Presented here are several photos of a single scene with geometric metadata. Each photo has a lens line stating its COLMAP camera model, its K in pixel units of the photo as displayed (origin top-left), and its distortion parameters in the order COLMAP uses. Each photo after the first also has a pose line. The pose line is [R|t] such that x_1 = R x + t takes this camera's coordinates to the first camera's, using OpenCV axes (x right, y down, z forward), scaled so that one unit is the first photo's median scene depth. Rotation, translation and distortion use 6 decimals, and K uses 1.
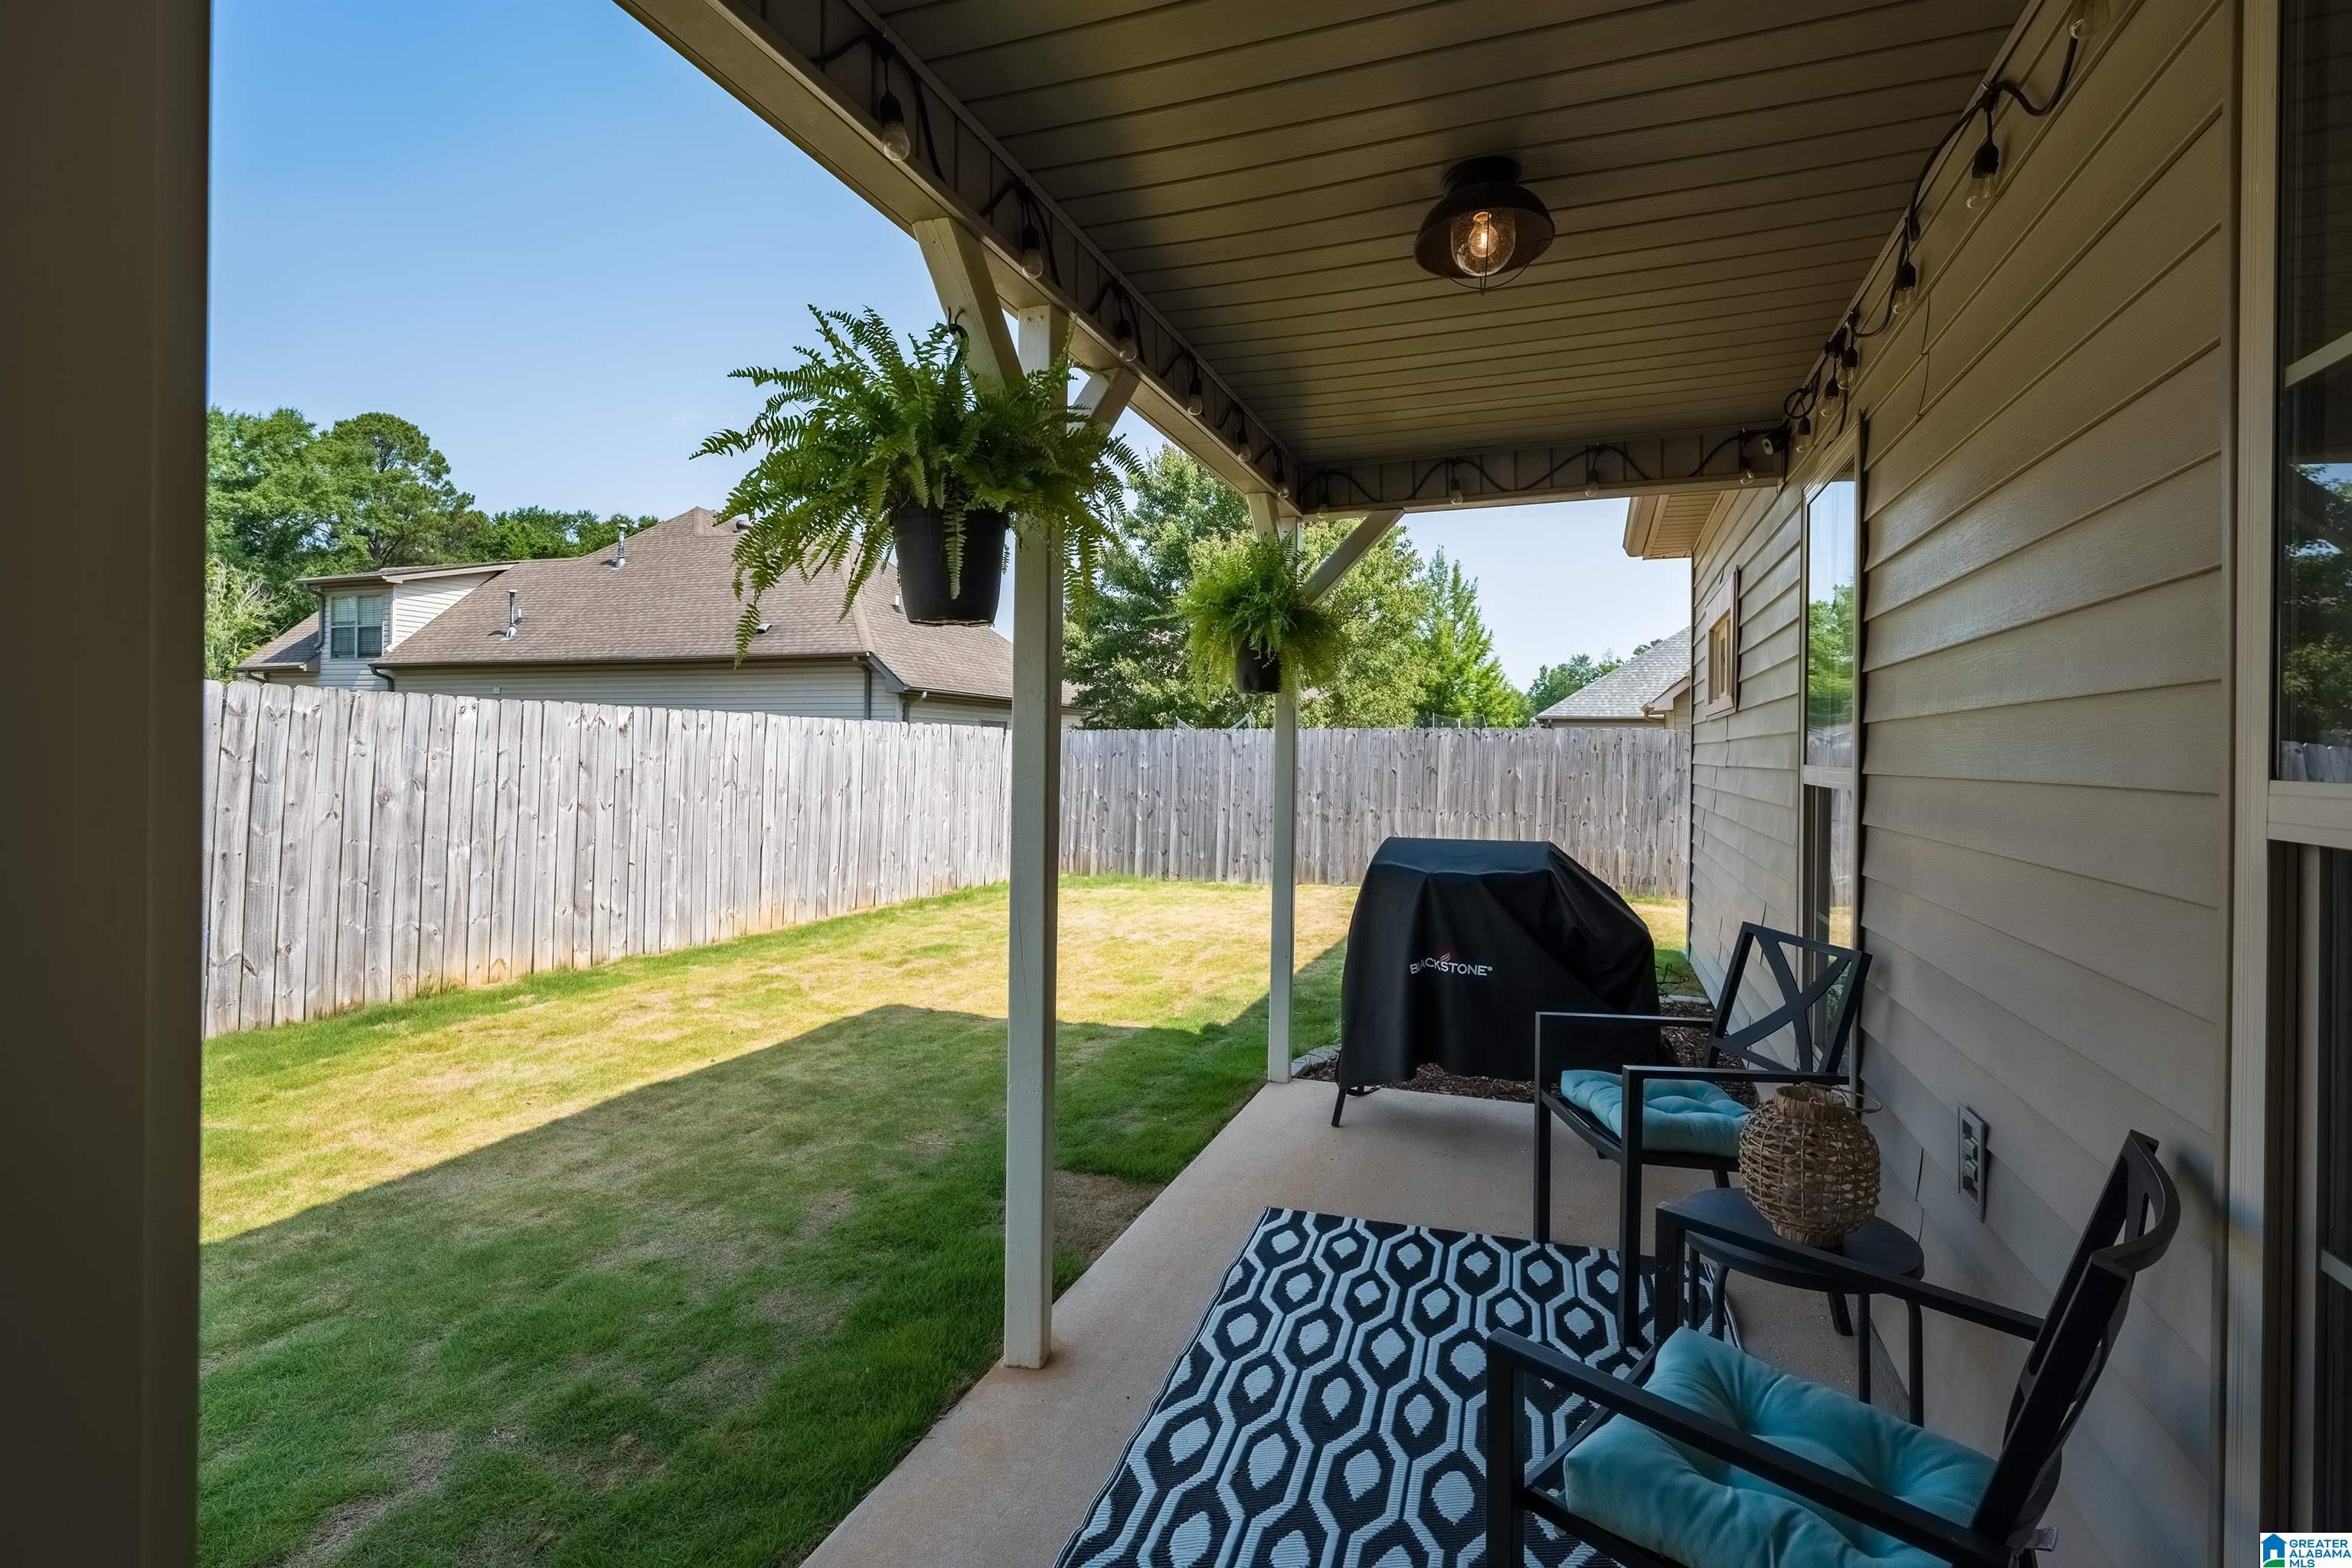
lens RADIAL K [[1125.7, 0, 1176.0], [0, 1125.7, 784.0], [0, 0, 1]] dist [0.000873, -0.000003]
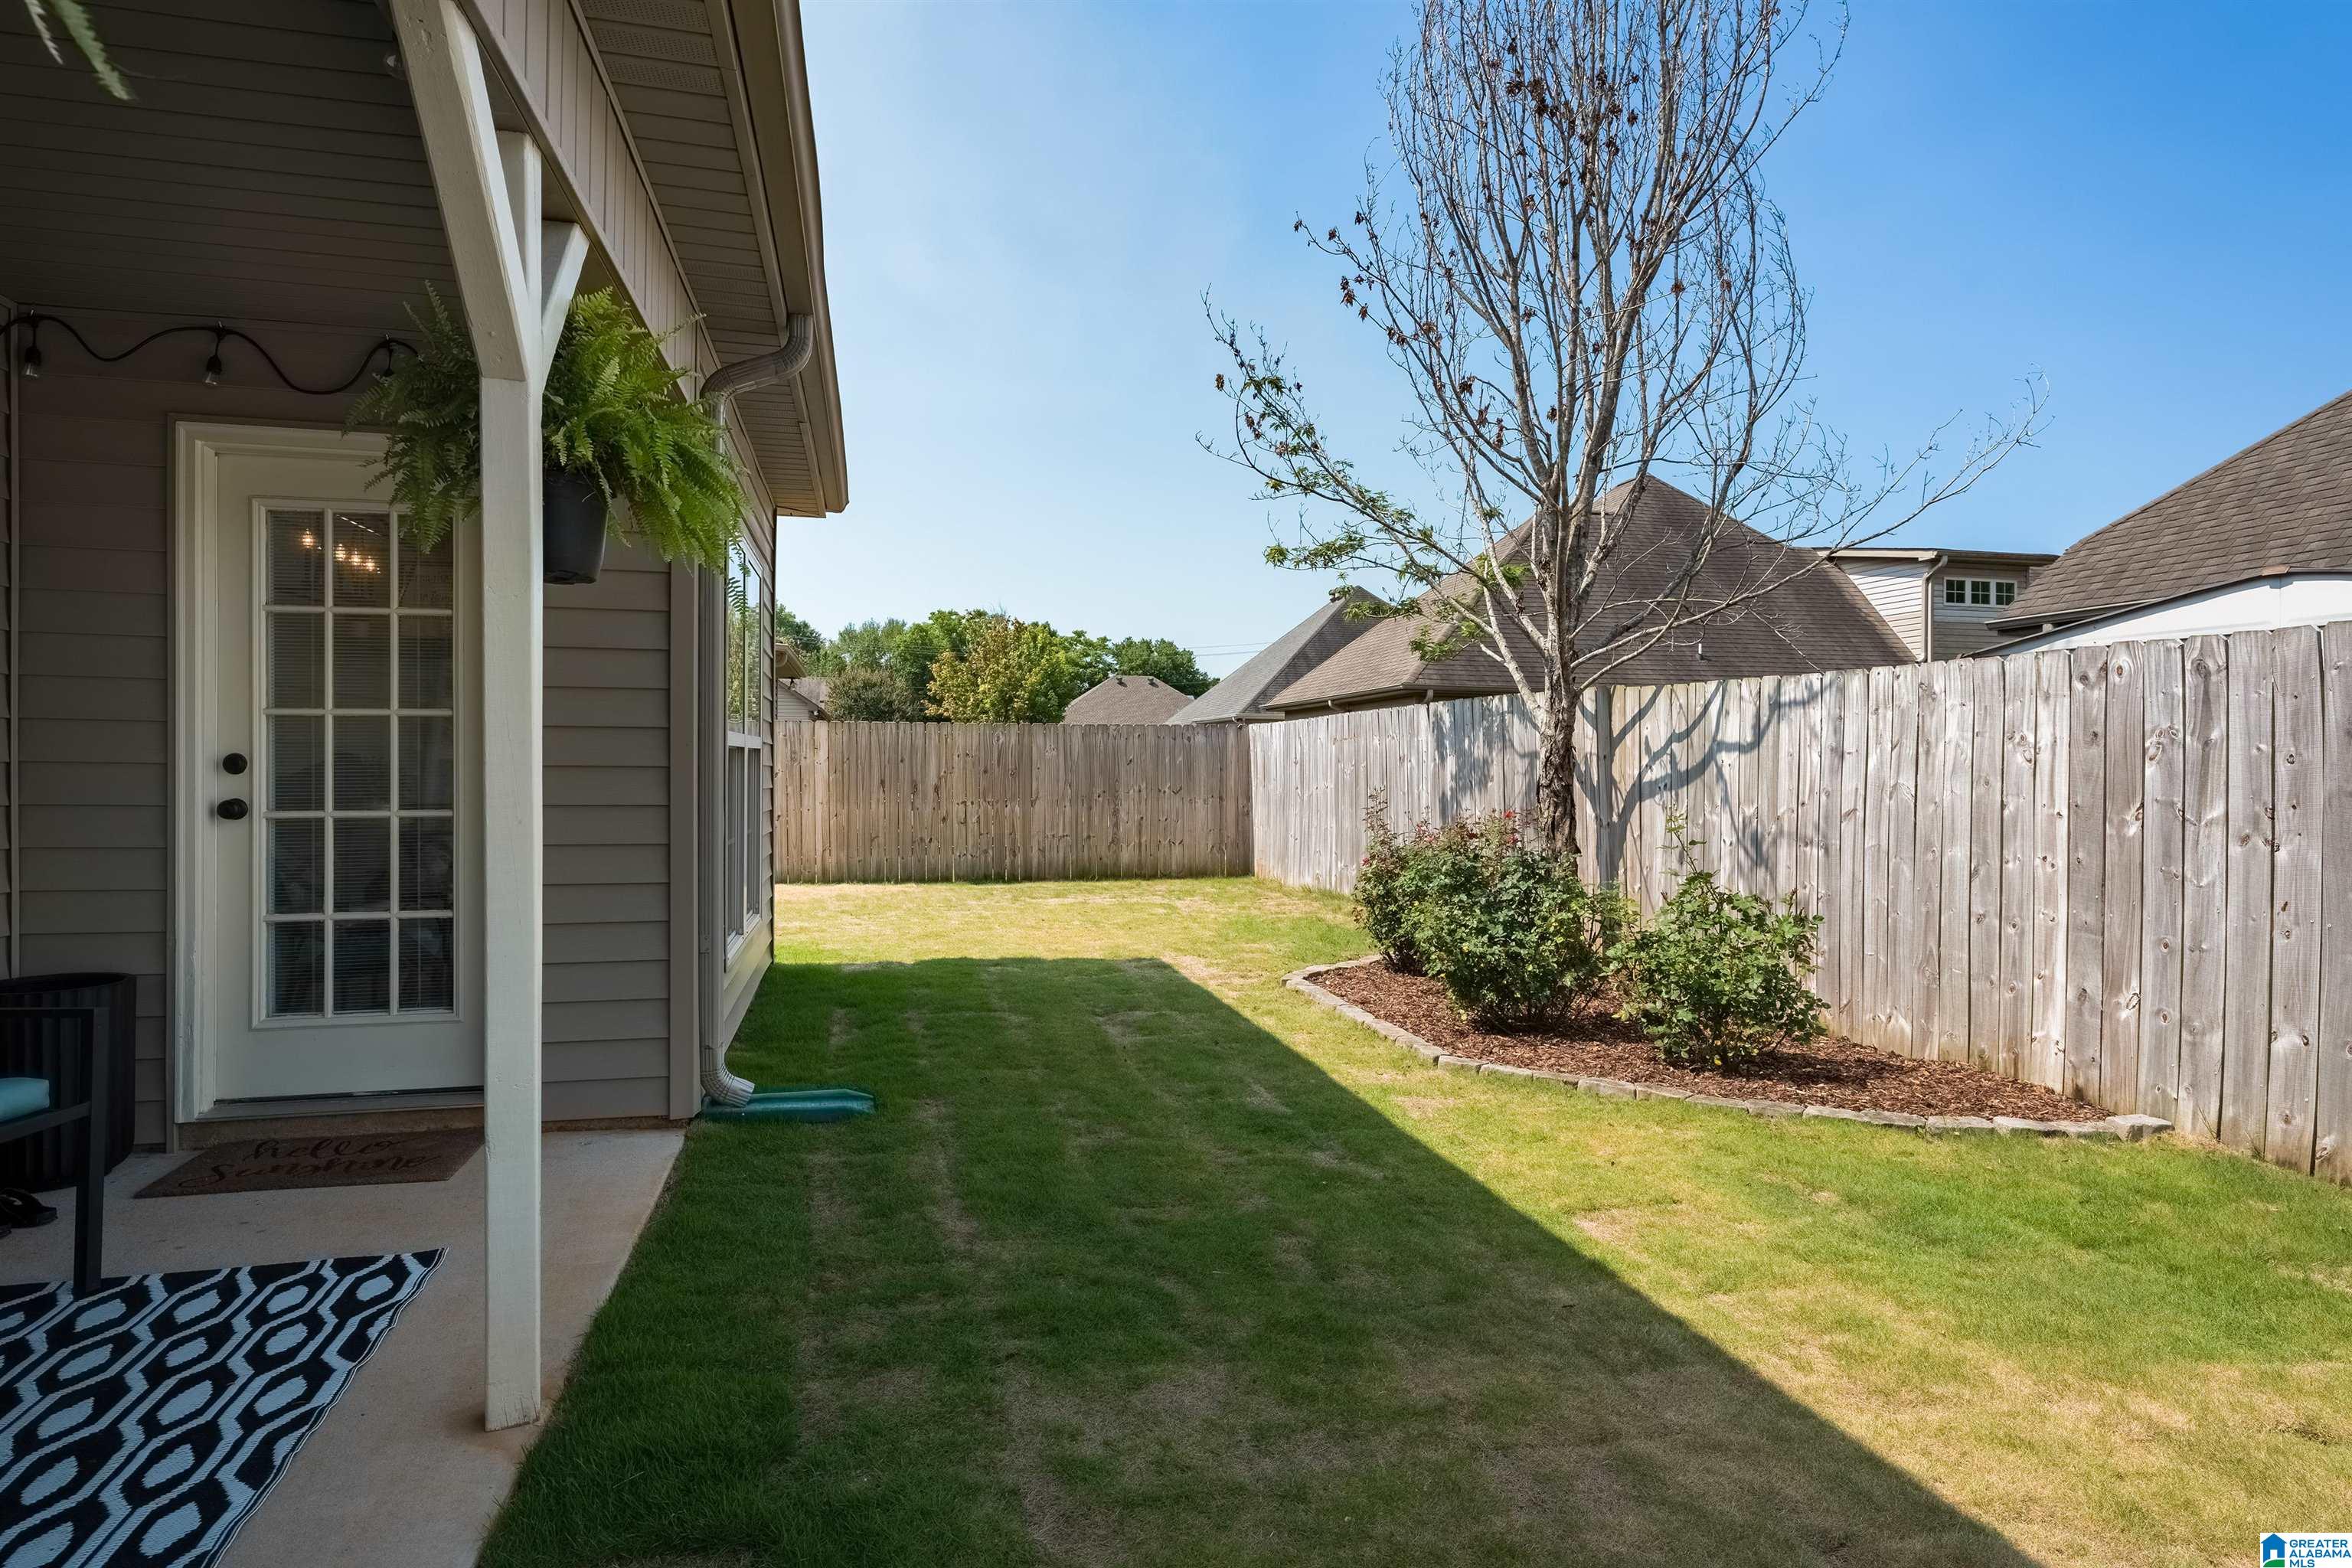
lens RADIAL K [[1315.9, 0, 1176.0], [0, 1315.9, 784.0], [0, 0, 1]] dist [0.001178, -0.000420]
pose [[-0.840132, -0.008340, -0.542318, -0.014849], [-0.029055, 0.999138, 0.029647, 0.007922], [0.541603, 0.040664, -0.839650, 2.214704]]
